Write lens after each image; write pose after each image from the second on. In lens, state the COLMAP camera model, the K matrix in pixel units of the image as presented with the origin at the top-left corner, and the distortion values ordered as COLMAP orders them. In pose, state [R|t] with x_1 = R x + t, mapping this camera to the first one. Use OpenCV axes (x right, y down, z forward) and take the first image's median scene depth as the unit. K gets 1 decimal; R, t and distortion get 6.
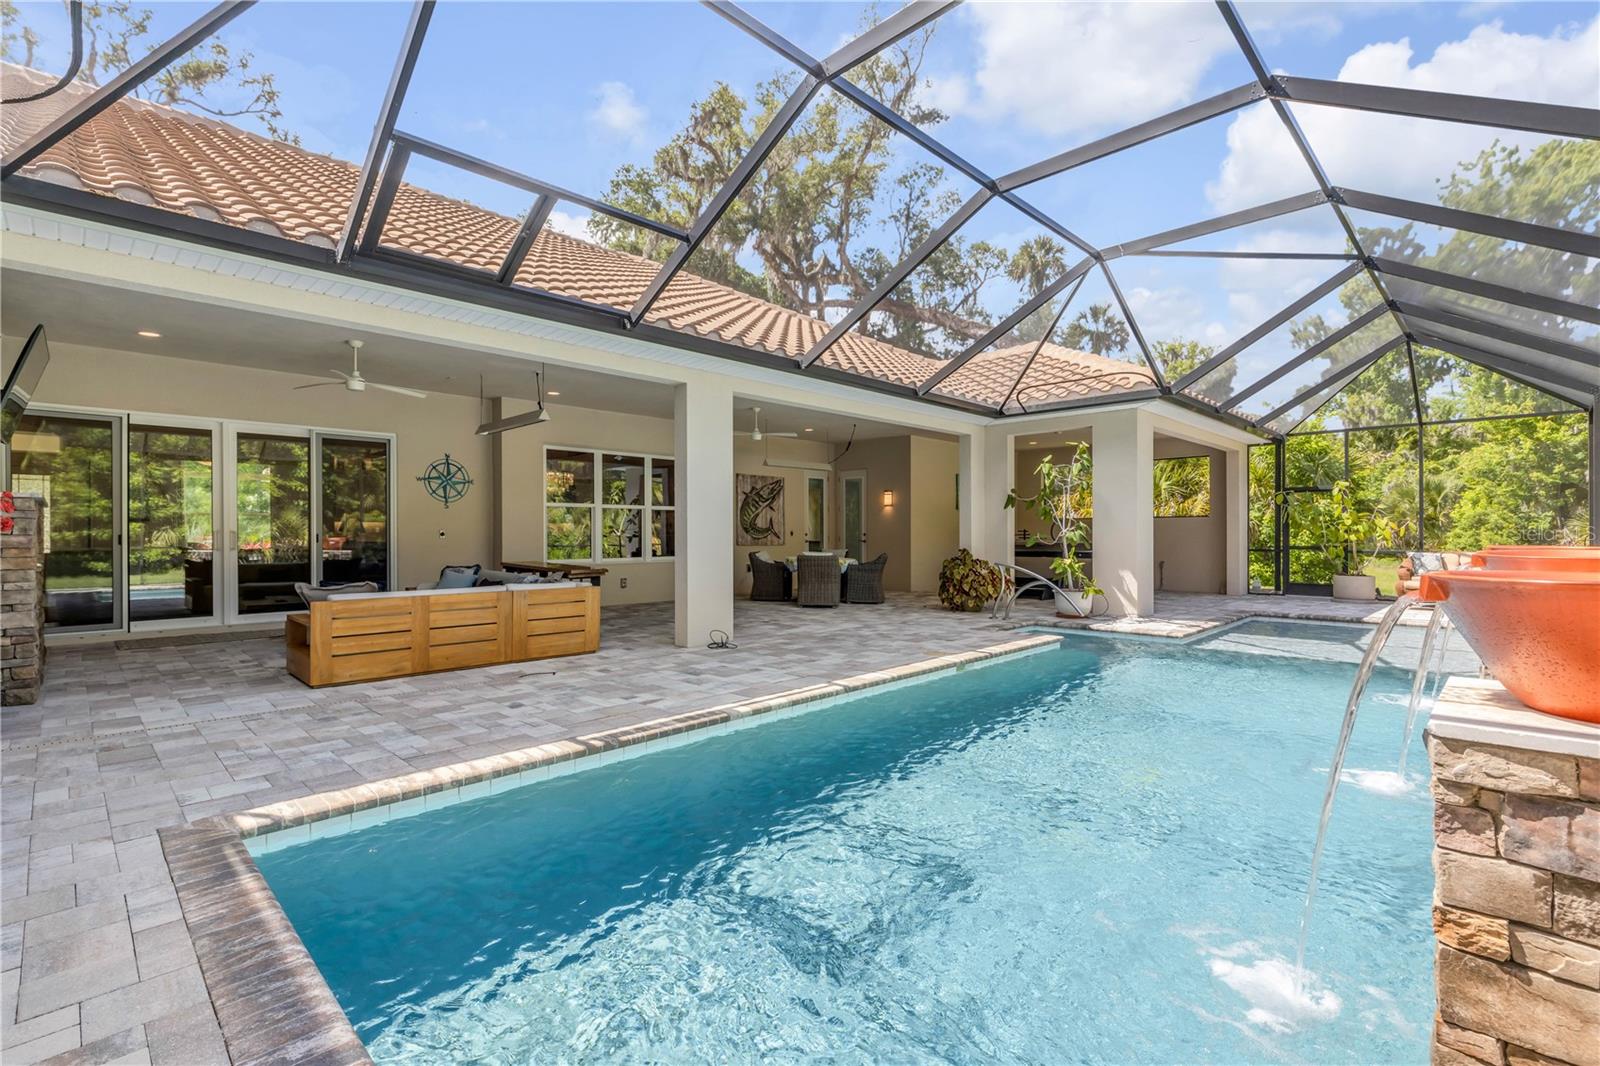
lens RADIAL K [[725.0, 0, 798.0], [0, 725.0, 532.9], [0, 0, 1]] dist [0.003511, 0.000161]
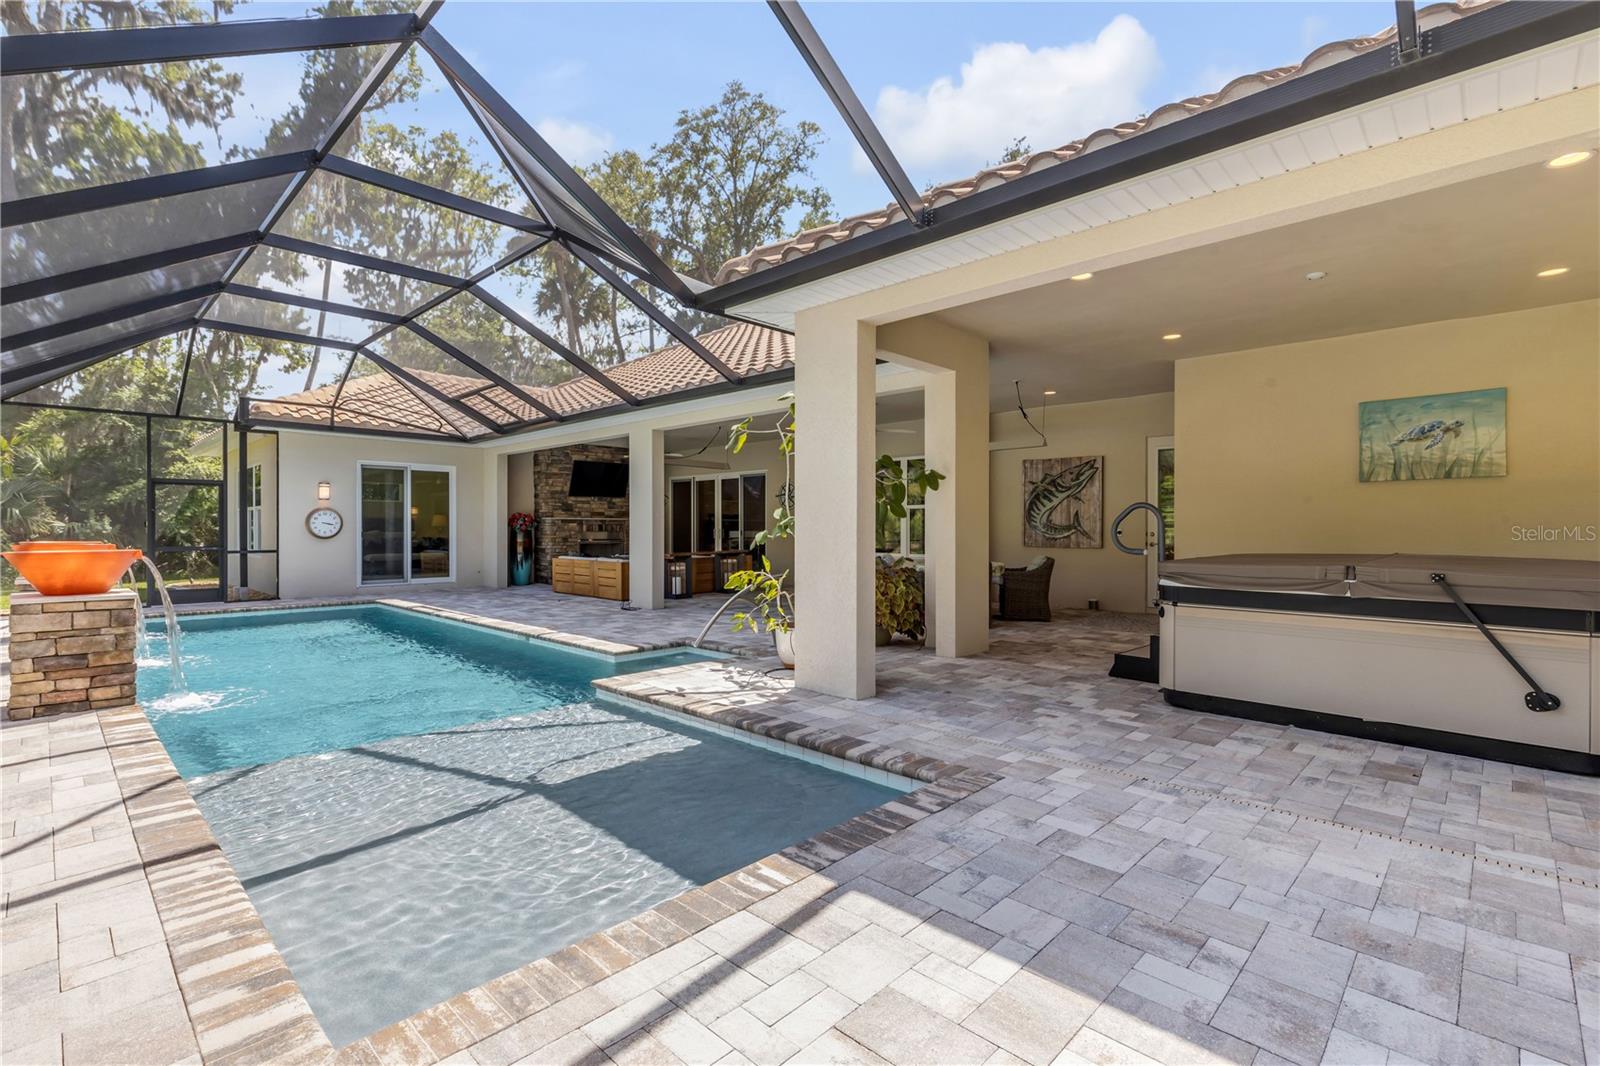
lens RADIAL K [[725.2, 0, 794.2], [0, 725.2, 534.0], [0, 0, 1]] dist [0.001655, 0.000155]
pose [[0.007294, 0.008438, -0.999938, 1.105374], [0.000609, 0.999964, 0.008443, -0.005320], [0.999973, -0.000670, 0.007289, 1.074340]]
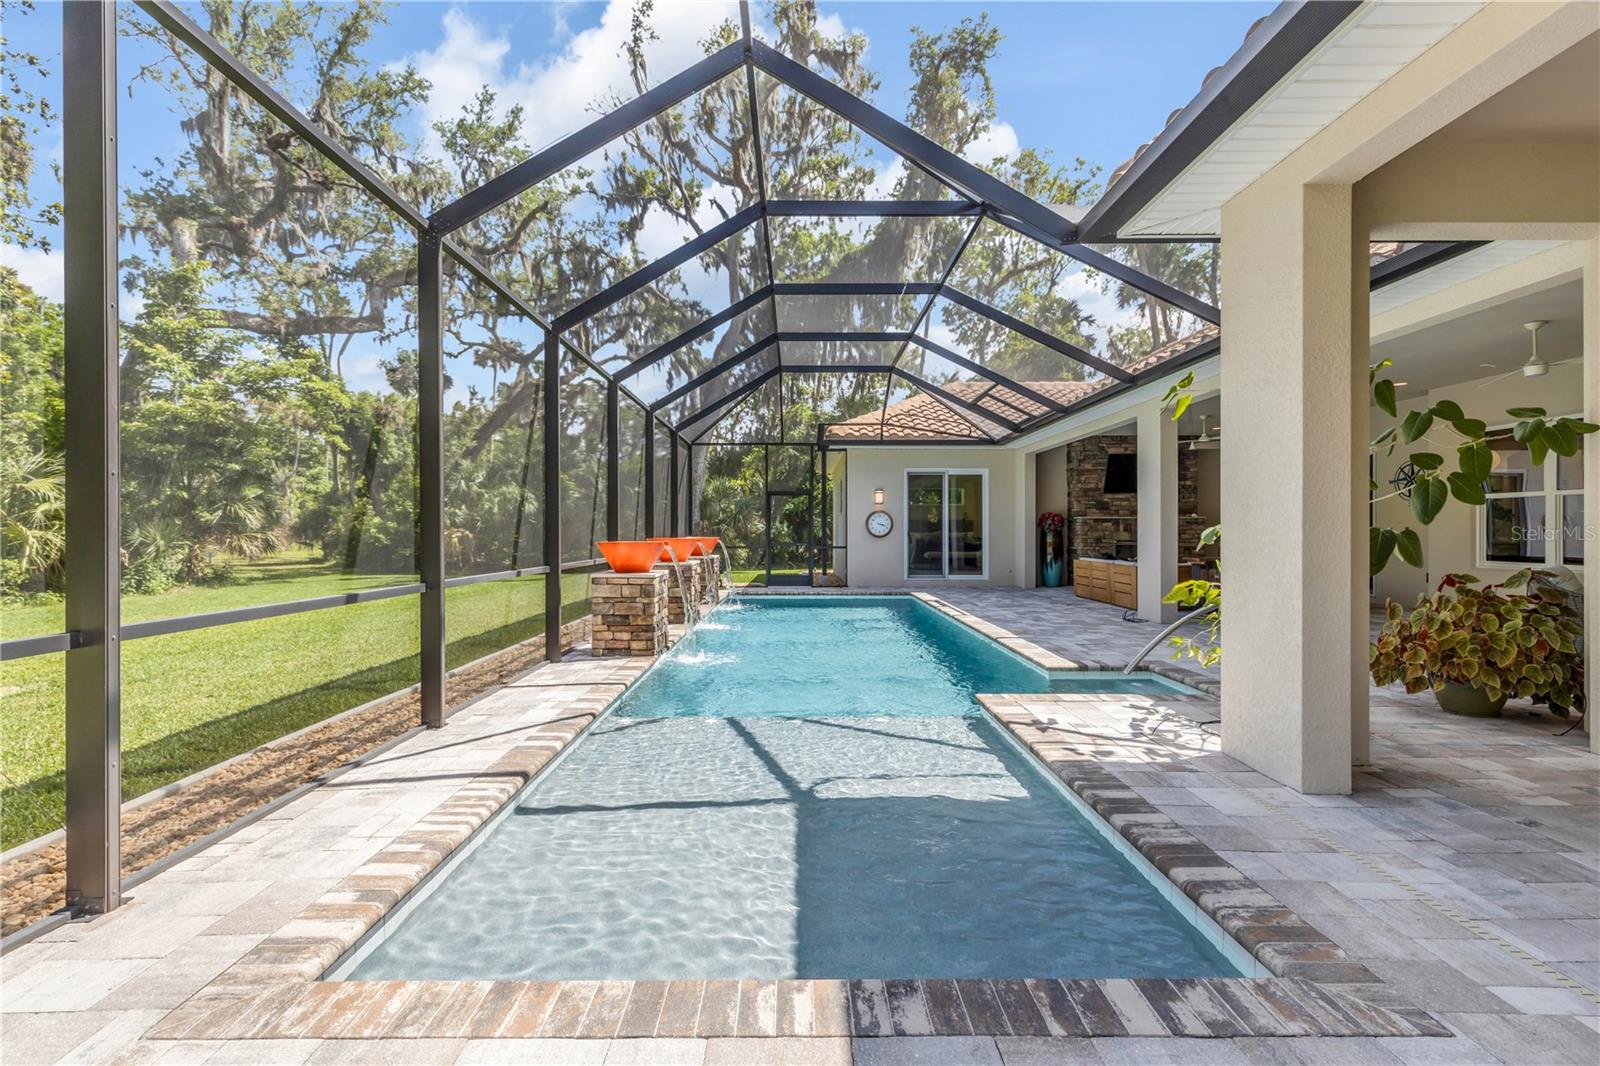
lens RADIAL K [[718.1, 0, 800.8], [0, 718.1, 536.2], [0, 0, 1]] dist [0.003594, -0.000351]
pose [[-0.708385, 0.005969, -0.705801, 0.965243], [0.001210, 0.999973, 0.007242, 0.000615], [0.705825, 0.004276, -0.708373, 1.200326]]
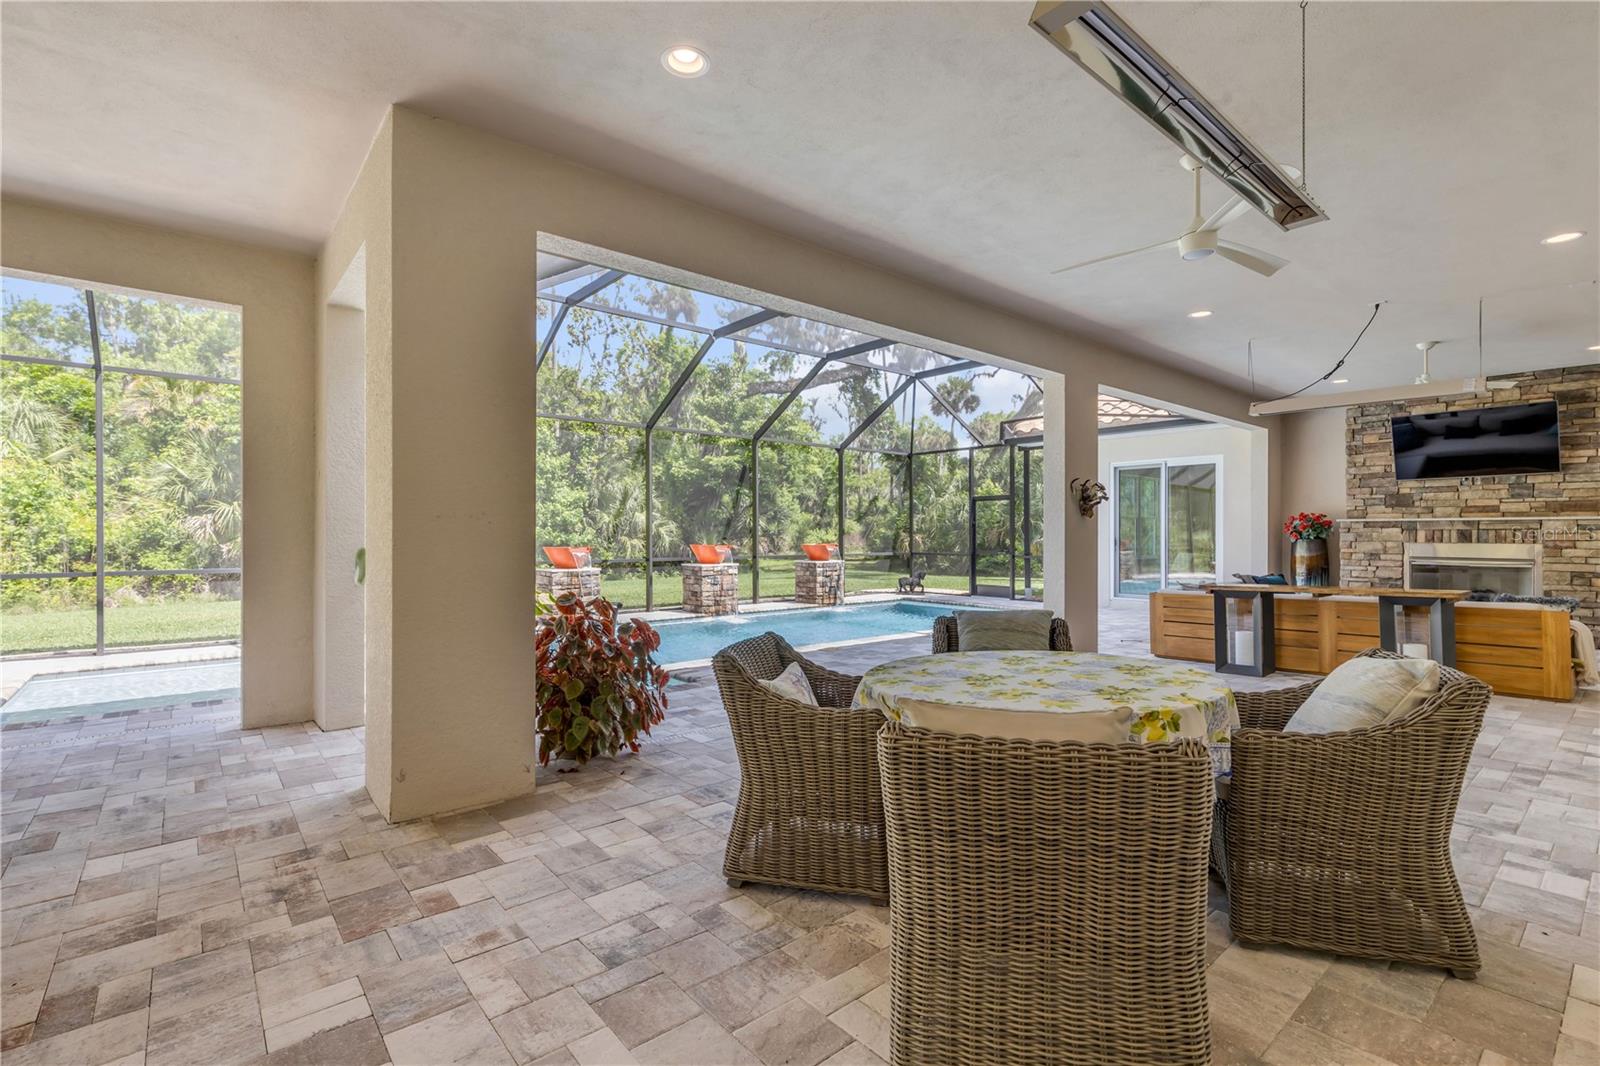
lens RADIAL K [[725.0, 0, 798.0], [0, 725.0, 532.9], [0, 0, 1]] dist [0.003511, 0.000161]
pose [[-0.996016, 0.001278, 0.089167, 0.107758], [0.001052, 0.999996, -0.002578, -0.008266], [-0.089170, -0.002474, -0.996013, 1.609094]]
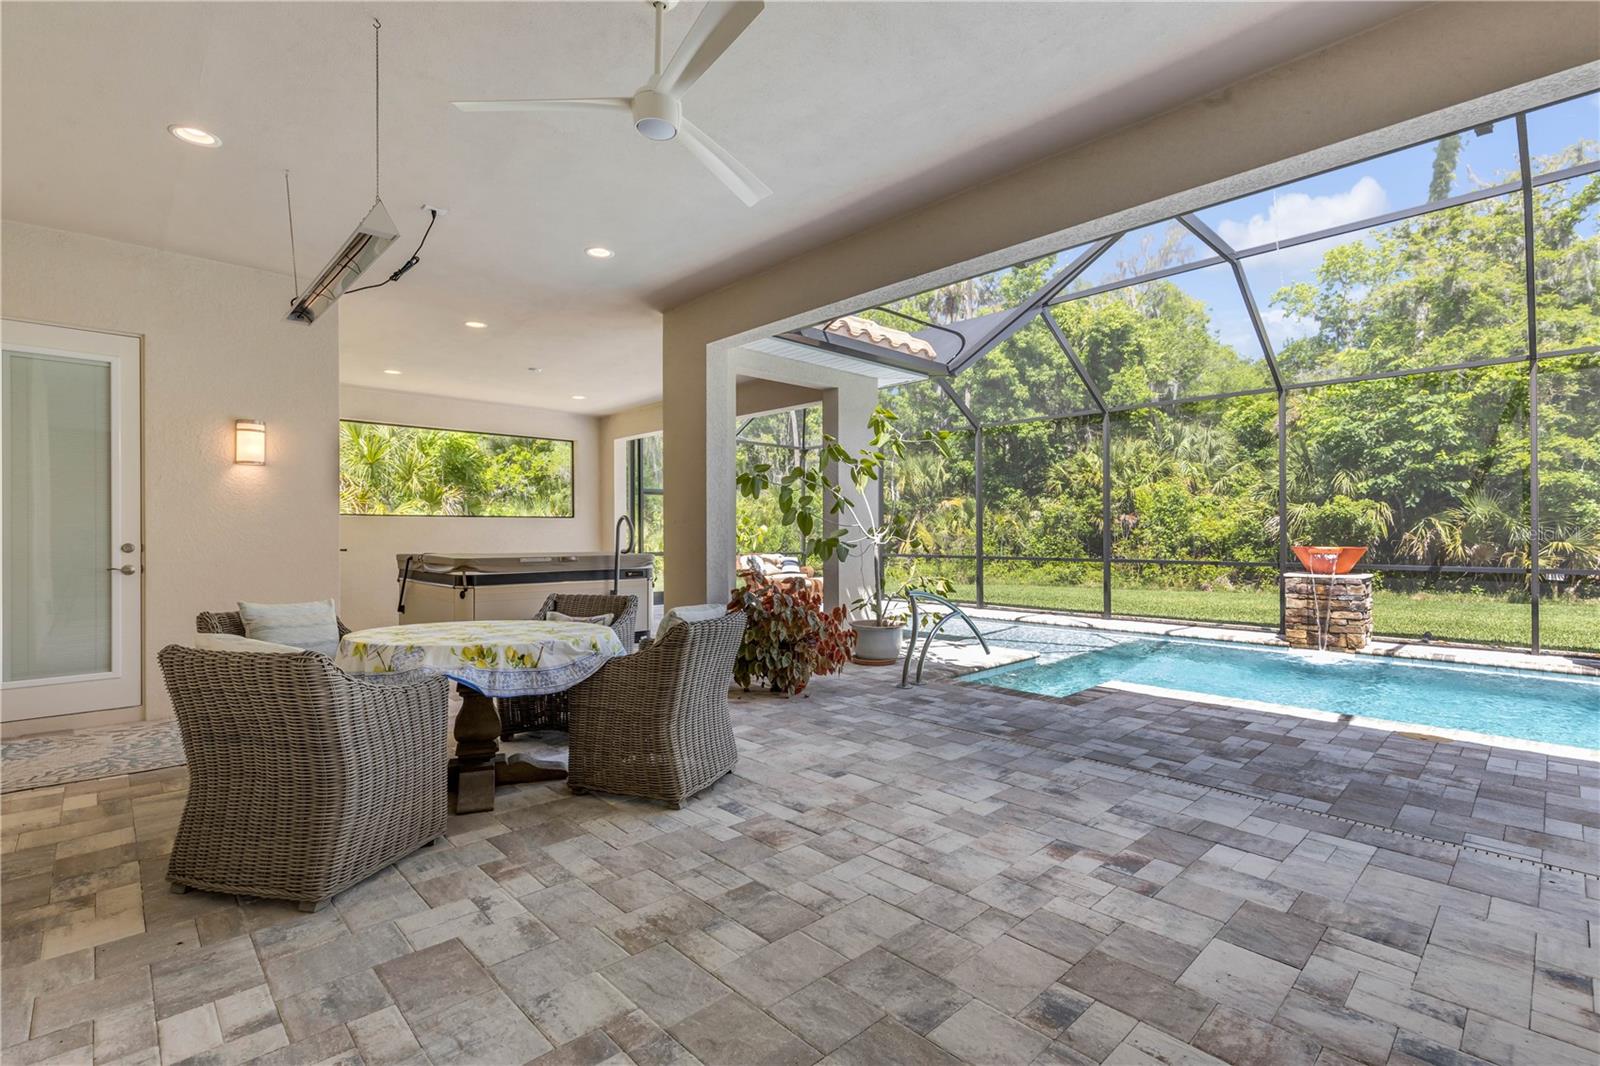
lens RADIAL K [[725.2, 0, 794.2], [0, 725.2, 534.0], [0, 0, 1]] dist [0.001655, 0.000155]
pose [[0.034118, 0.001929, 0.999416, -0.336526], [0.001573, 0.999997, -0.001984, -0.004401], [-0.999417, 0.001640, 0.034114, 1.148462]]
